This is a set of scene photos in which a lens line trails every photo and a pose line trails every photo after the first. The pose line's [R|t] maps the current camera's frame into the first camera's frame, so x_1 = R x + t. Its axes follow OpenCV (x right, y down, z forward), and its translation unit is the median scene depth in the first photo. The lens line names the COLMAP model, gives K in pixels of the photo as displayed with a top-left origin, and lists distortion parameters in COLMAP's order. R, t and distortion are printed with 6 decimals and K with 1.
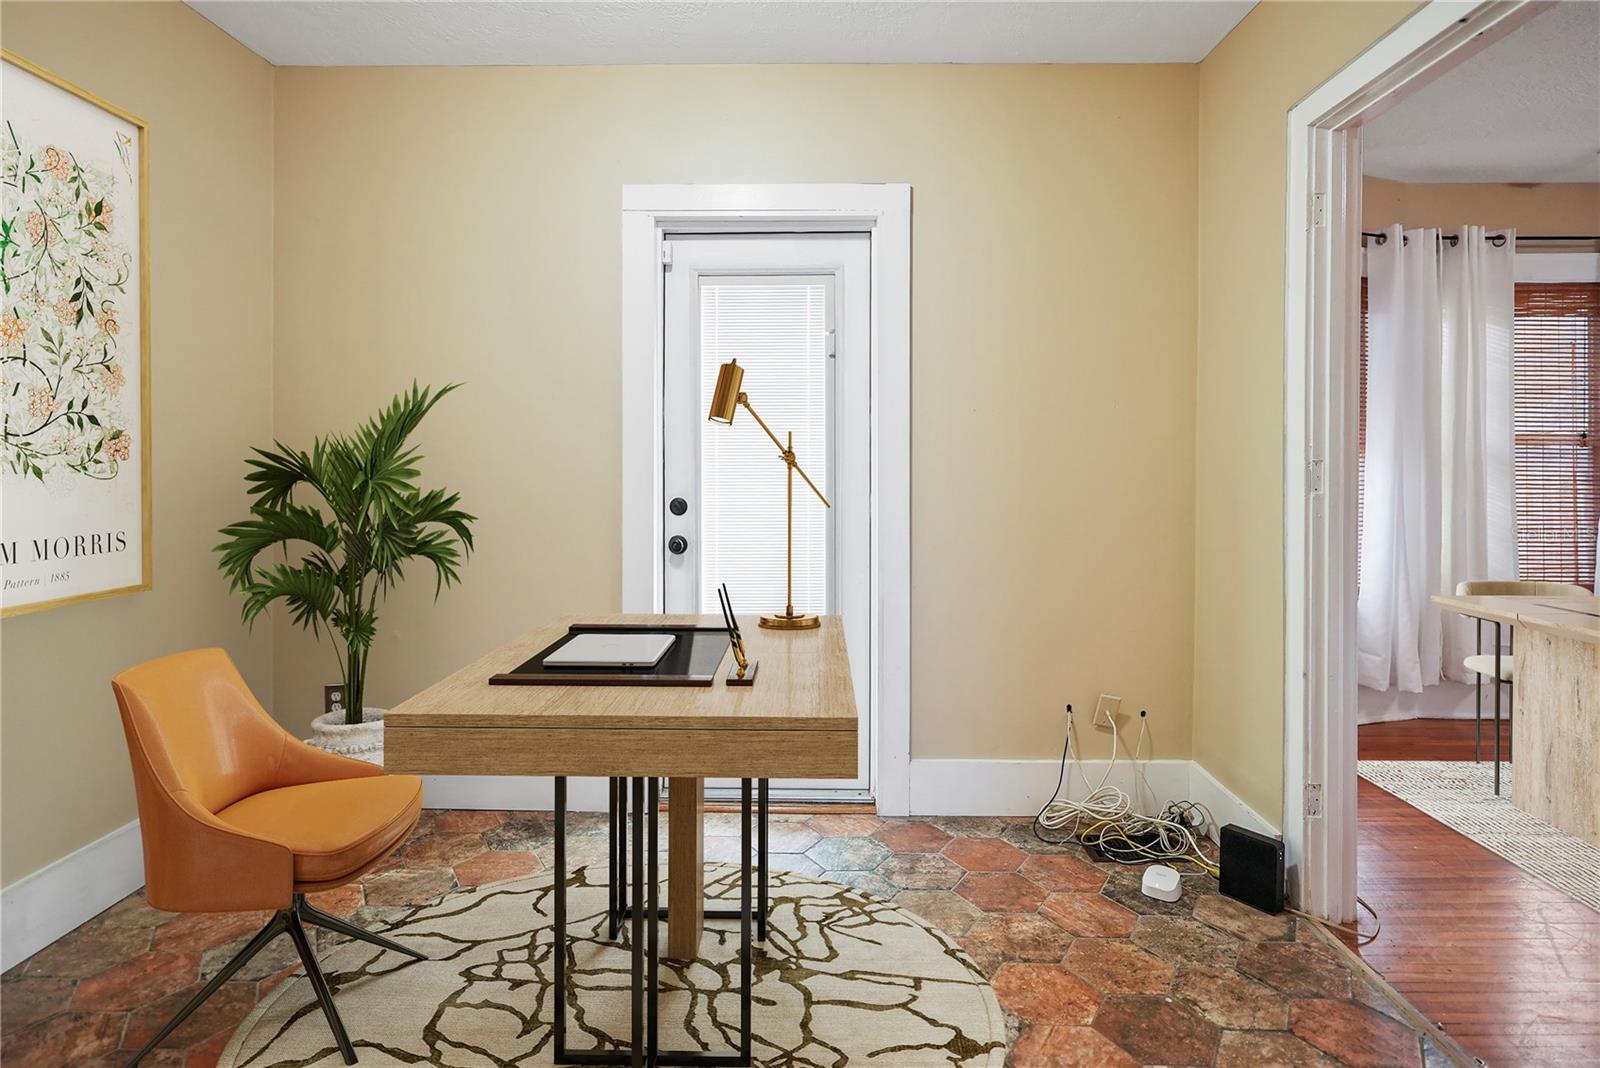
lens RADIAL K [[983.3, 0, 802.6], [0, 983.3, 467.9], [0, 0, 1]] dist [0.000832, 0.000129]
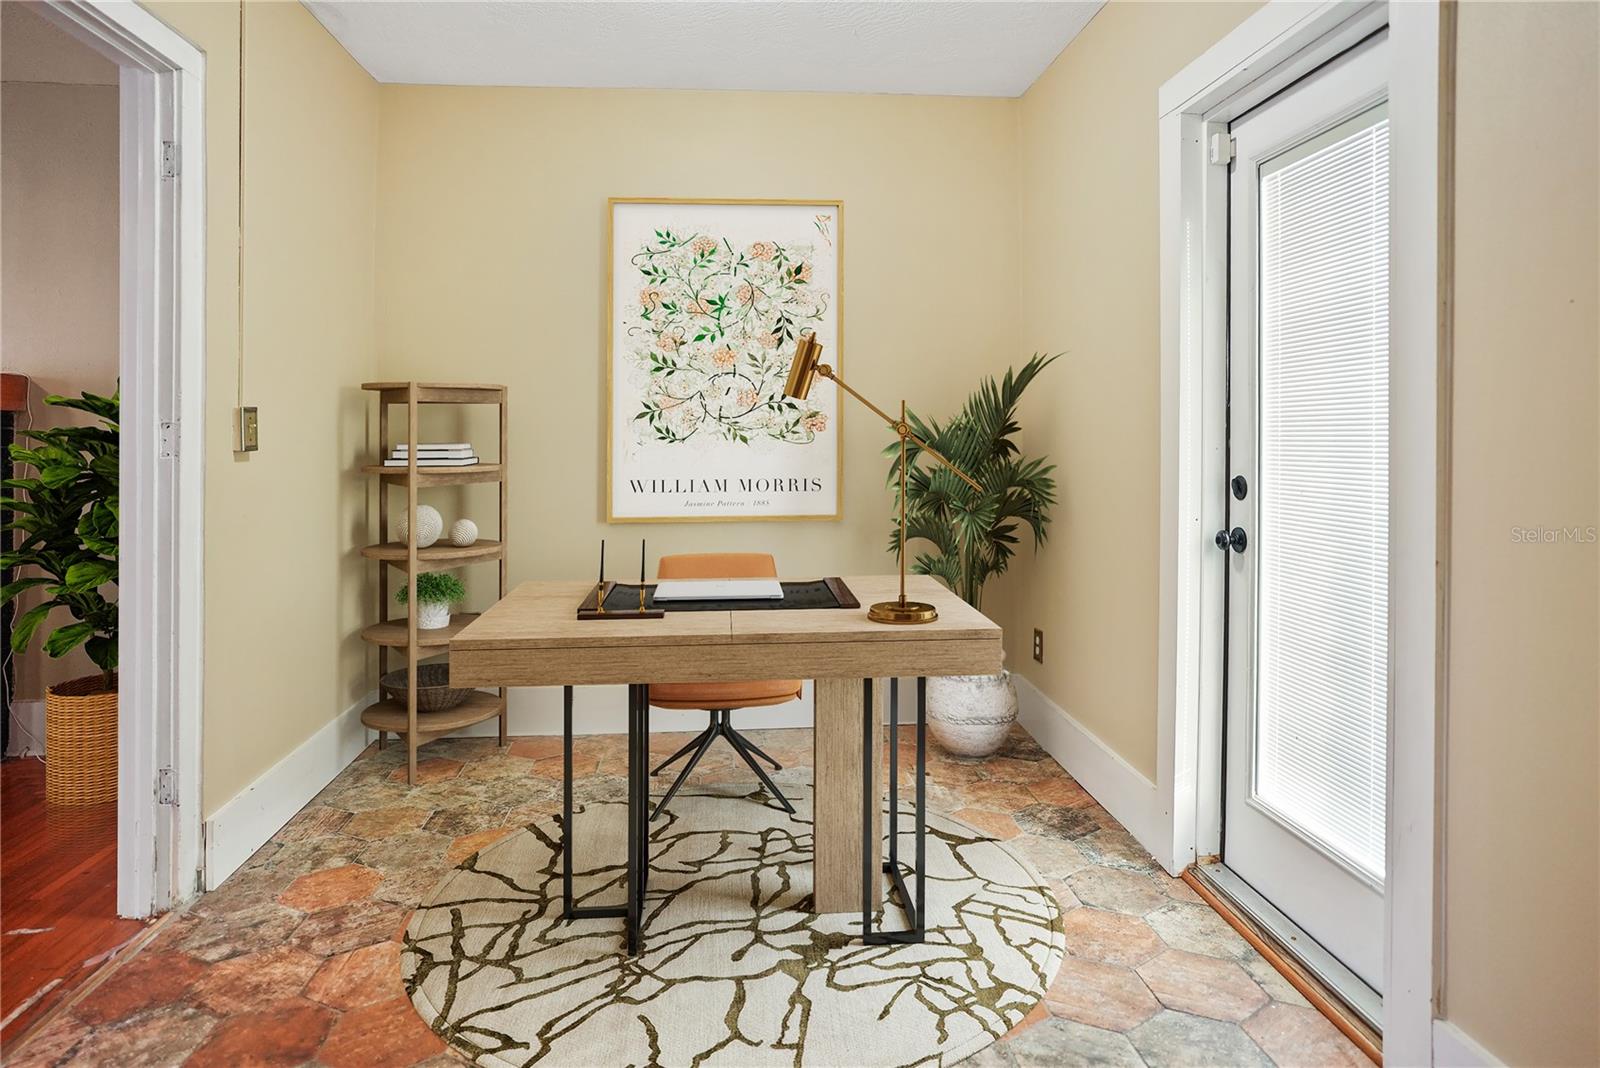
lens RADIAL K [[927.0, 0, 767.9], [0, 927.0, 477.2], [0, 0, 1]] dist [-0.002616, 0.000766]
pose [[0.140781, 0.044645, -0.989034, 0.780219], [0.001328, 0.998973, 0.045283, -0.001783], [0.990040, -0.007689, 0.140577, 0.773580]]
